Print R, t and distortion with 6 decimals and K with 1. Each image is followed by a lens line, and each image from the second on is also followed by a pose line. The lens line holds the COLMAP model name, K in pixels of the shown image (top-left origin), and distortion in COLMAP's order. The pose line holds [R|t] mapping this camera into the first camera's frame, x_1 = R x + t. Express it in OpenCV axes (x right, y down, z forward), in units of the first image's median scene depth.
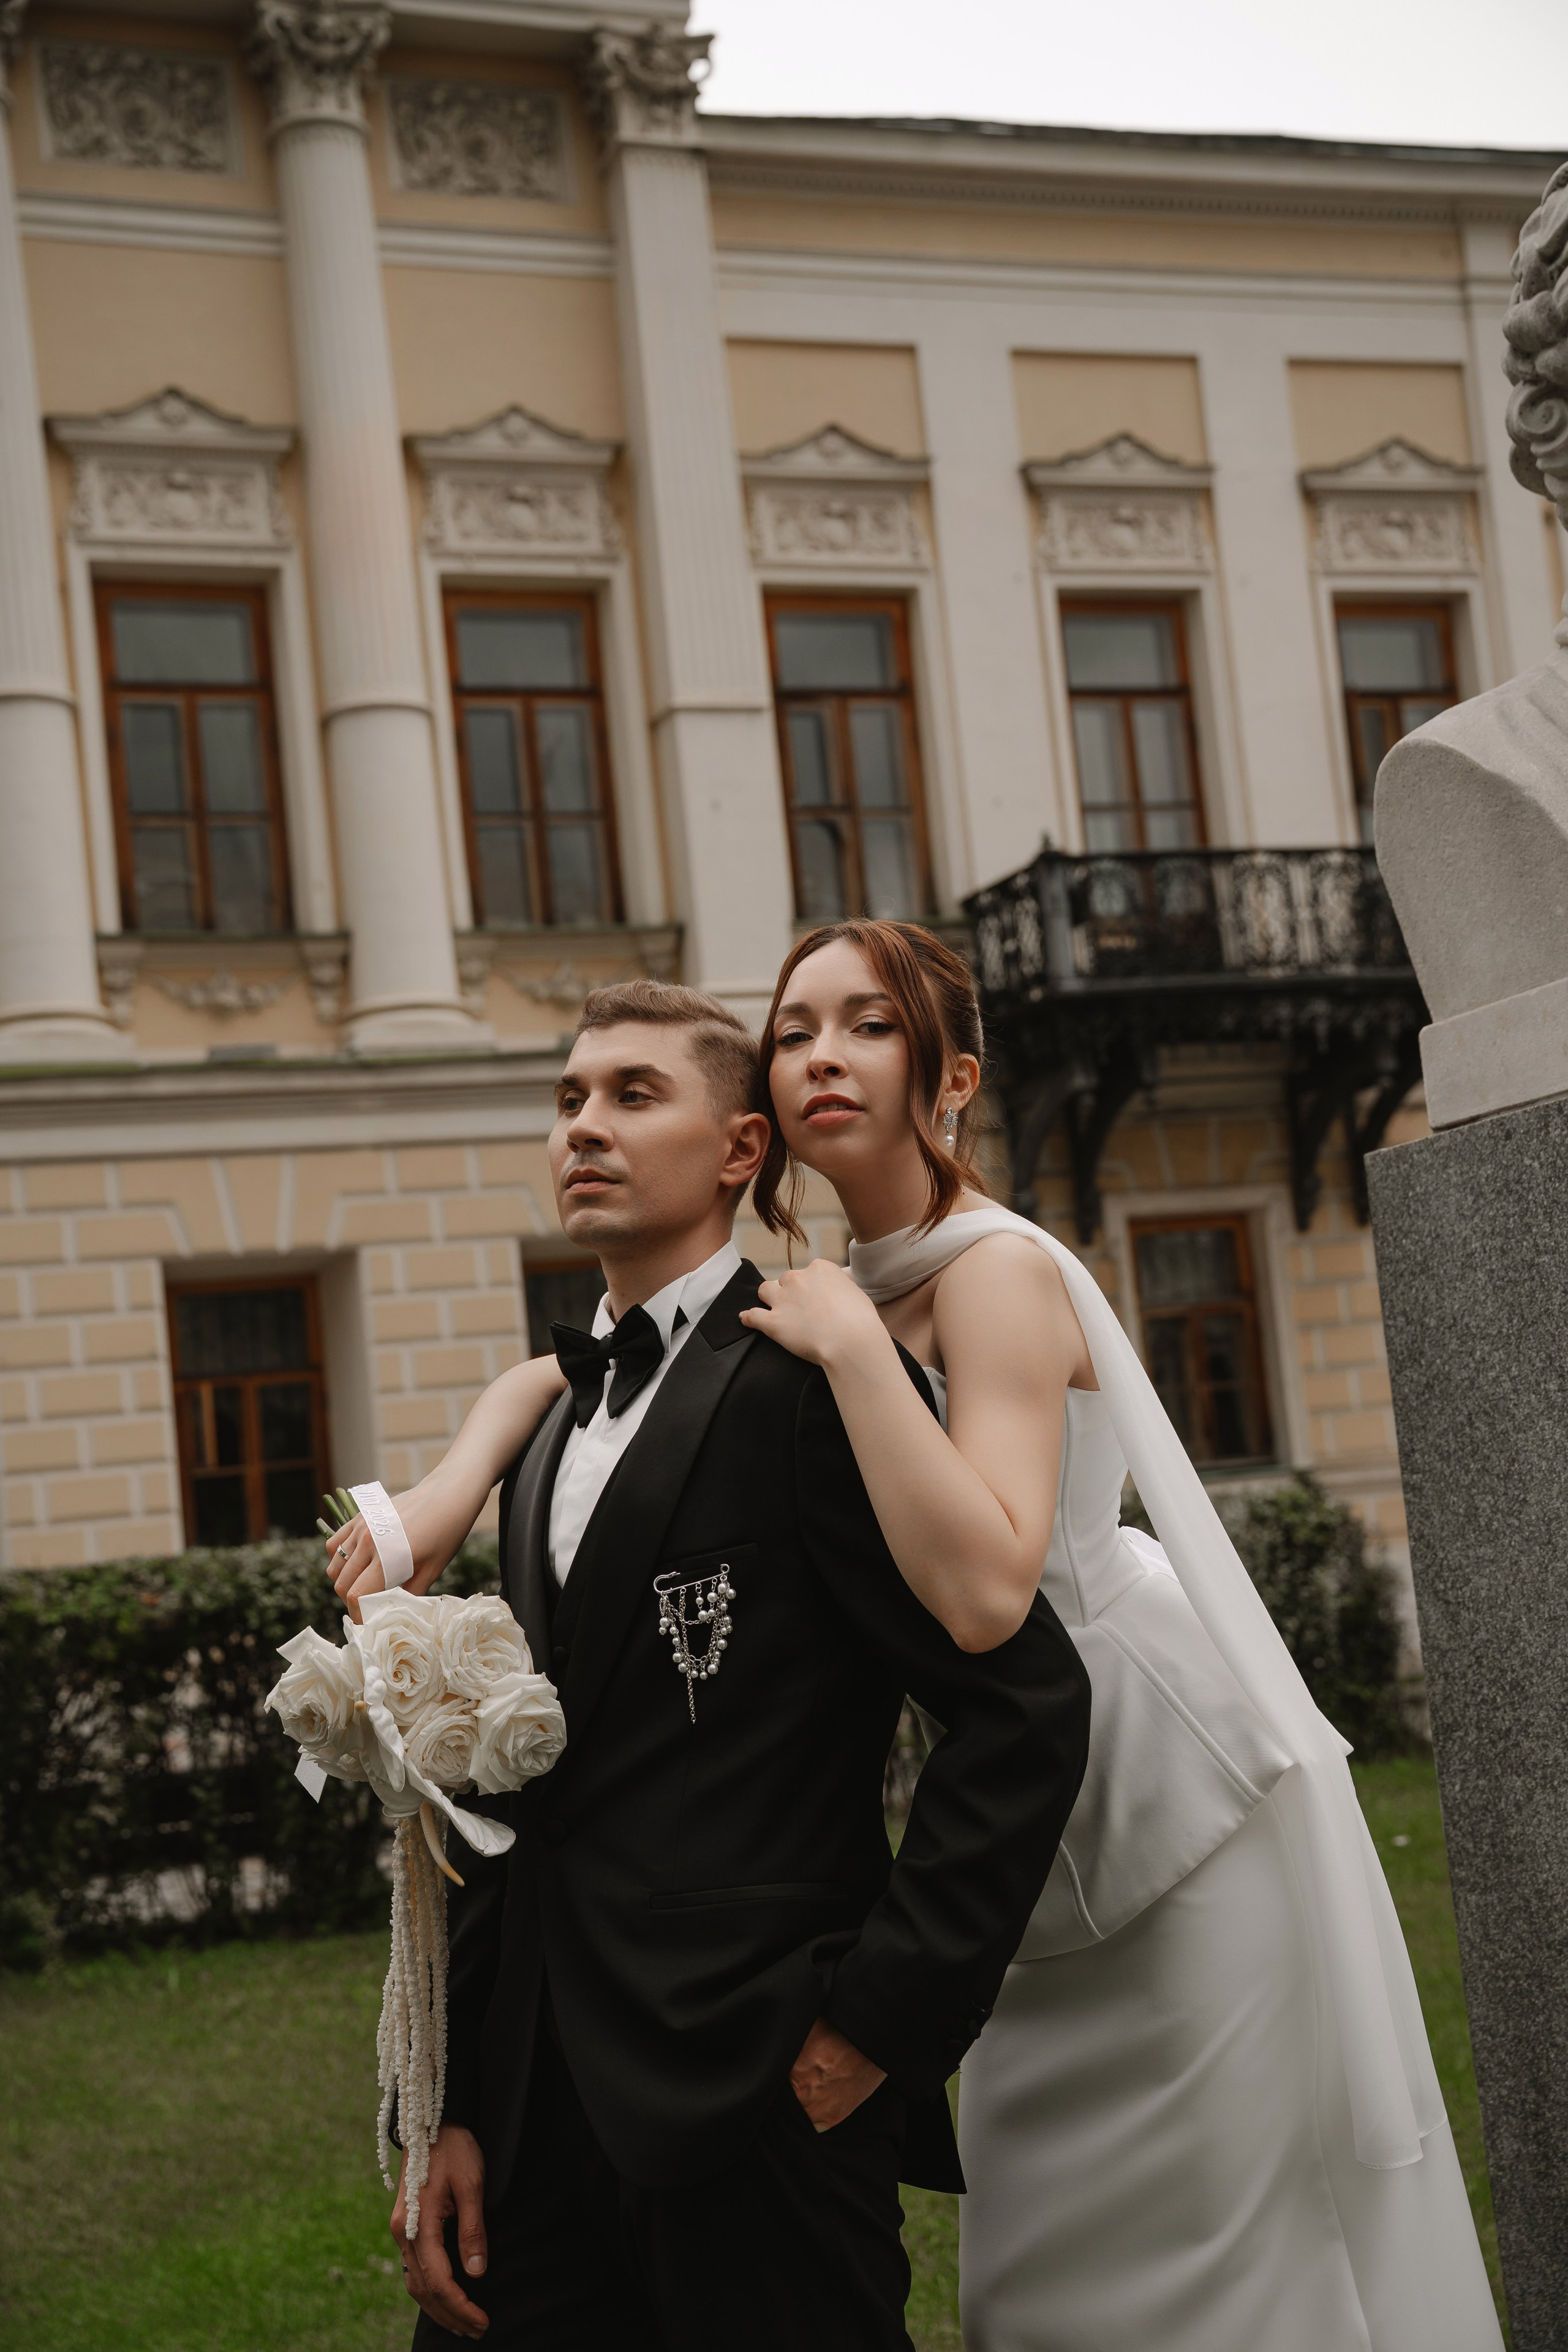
lens RADIAL K [[3523.4, 0, 774.3], [0, 3523.4, 1137.0], [0, 0, 1]] dist [0.245622, 0.000000]
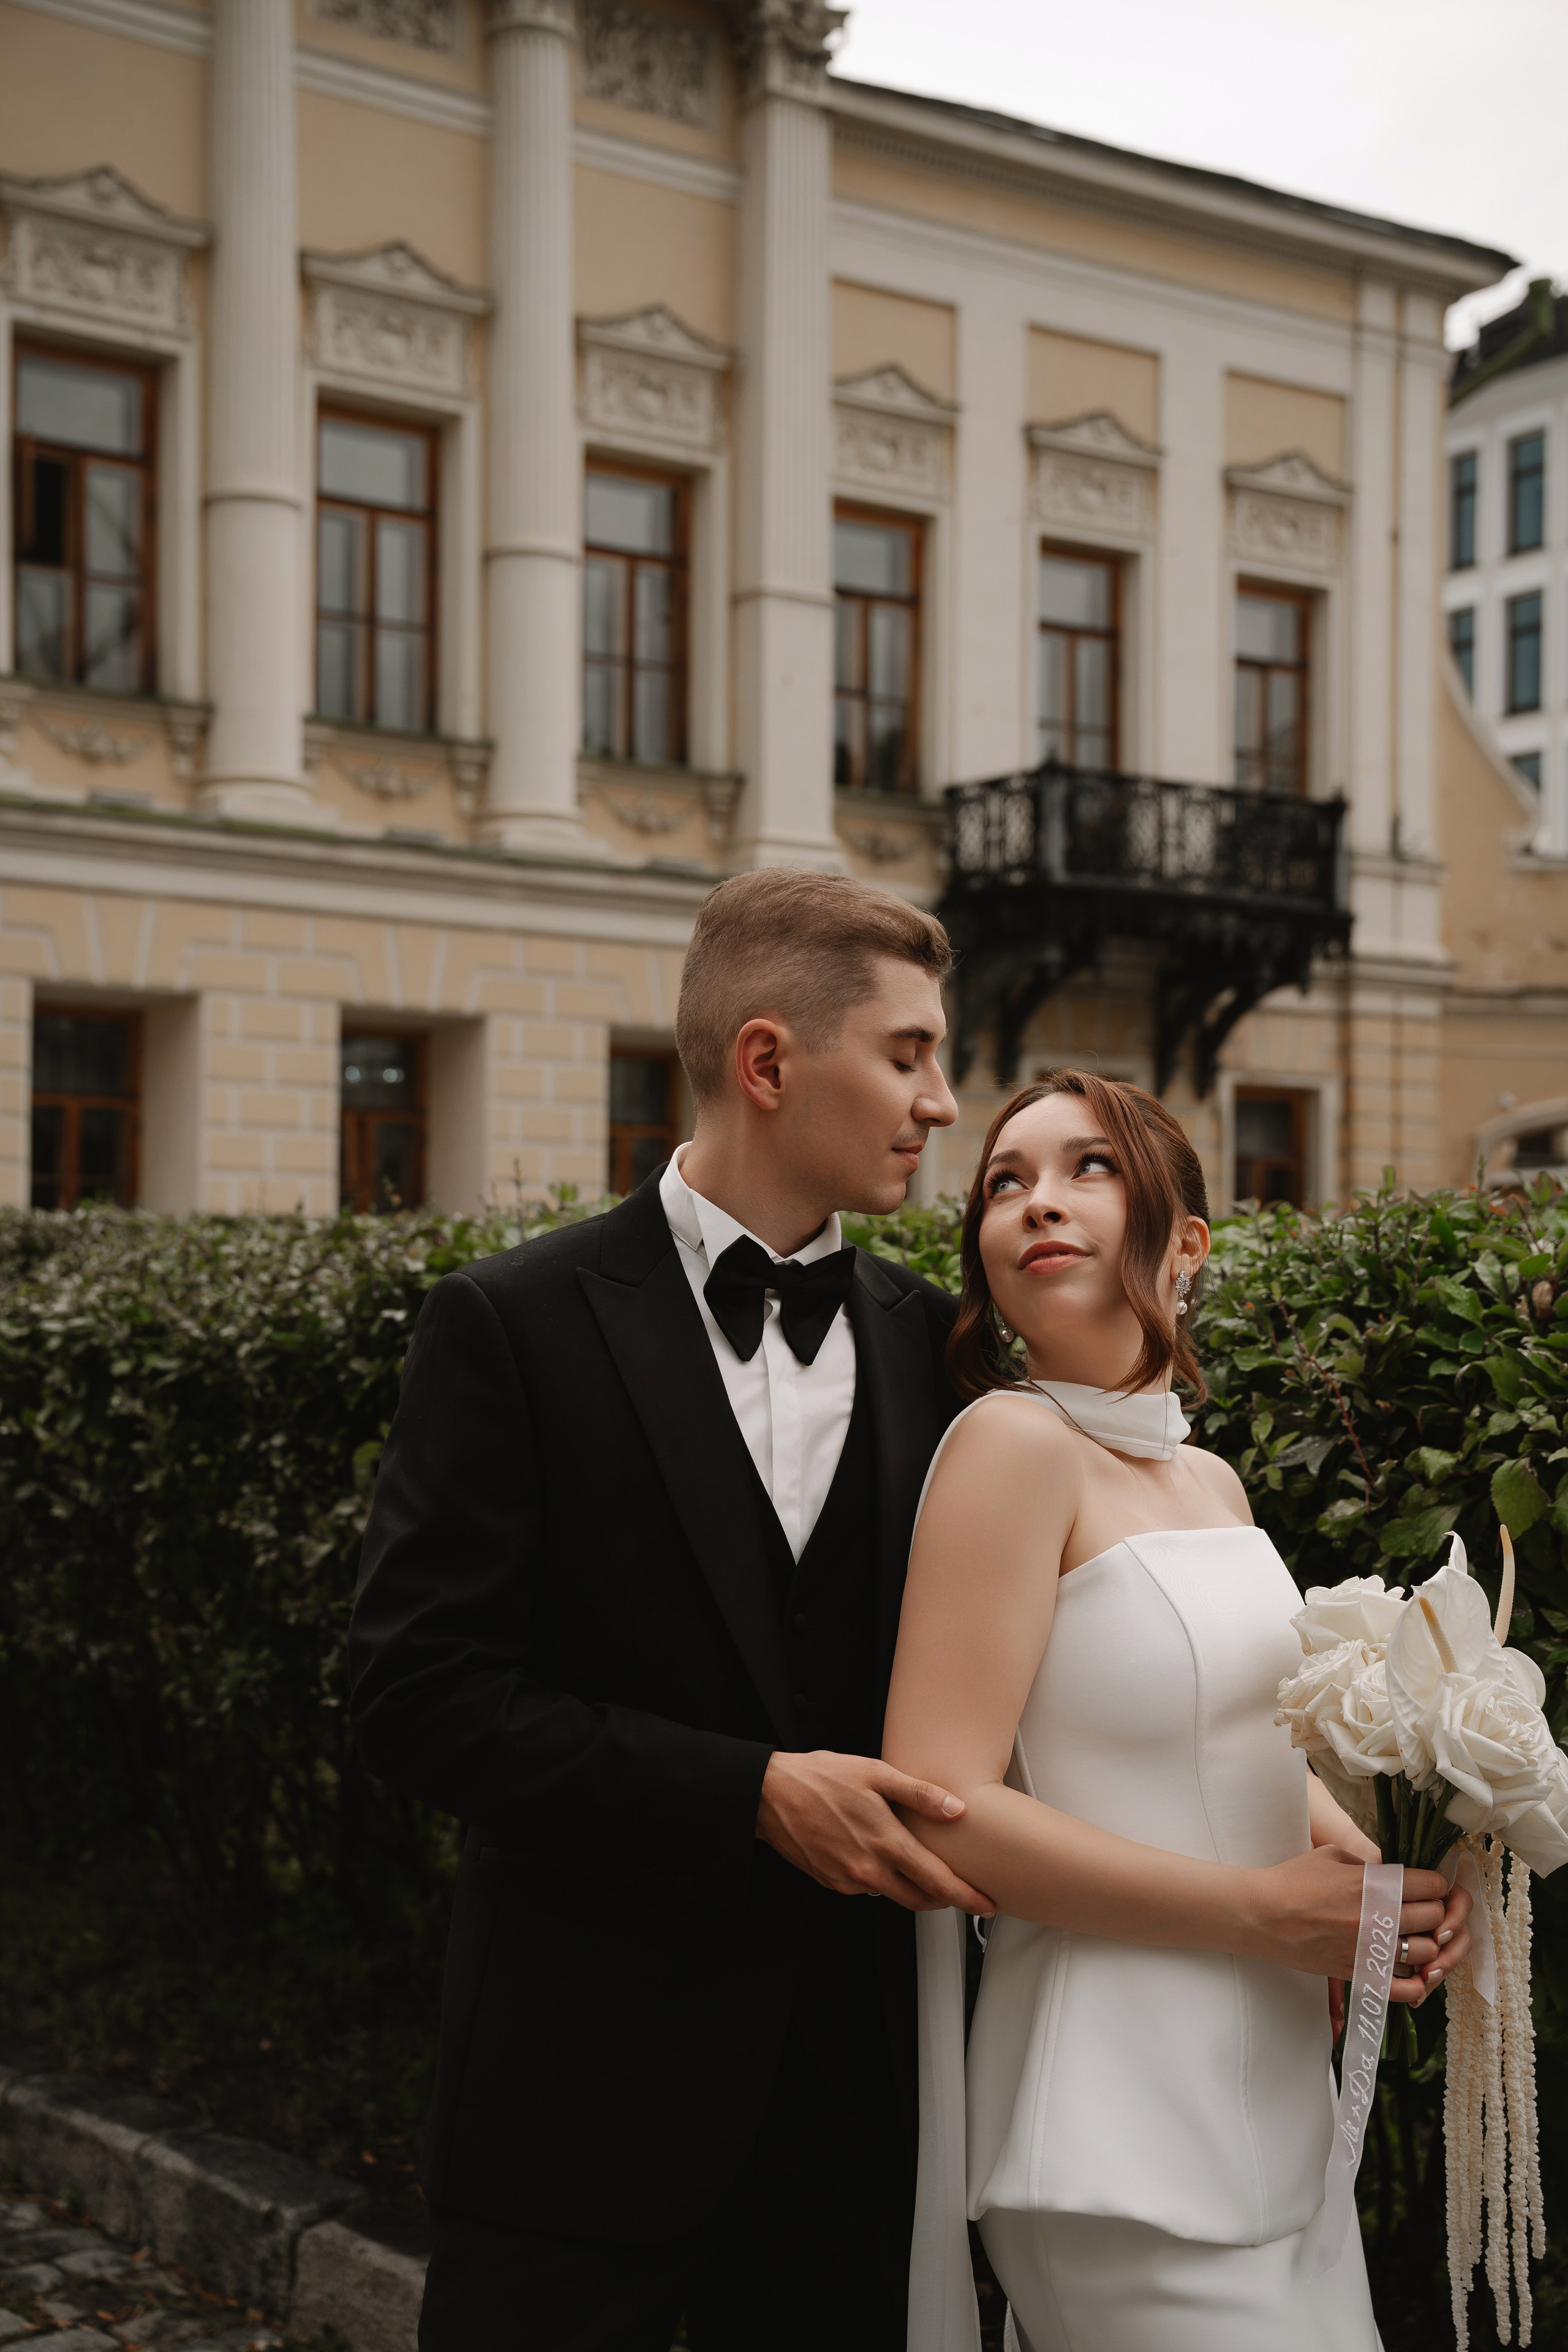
lens RADIAL K [[3455.2, 0, 693.1], [0, 3455.2, 1106.0], [0, 0, 1]] dist [0.269905, 0.000000]
pose [[0.965752, 0.129723, 0.224713, -0.265052], [-0.140354, 0.989587, 0.031927, 0.012954], [-0.218231, -0.062373, 0.973902, -0.116812]]
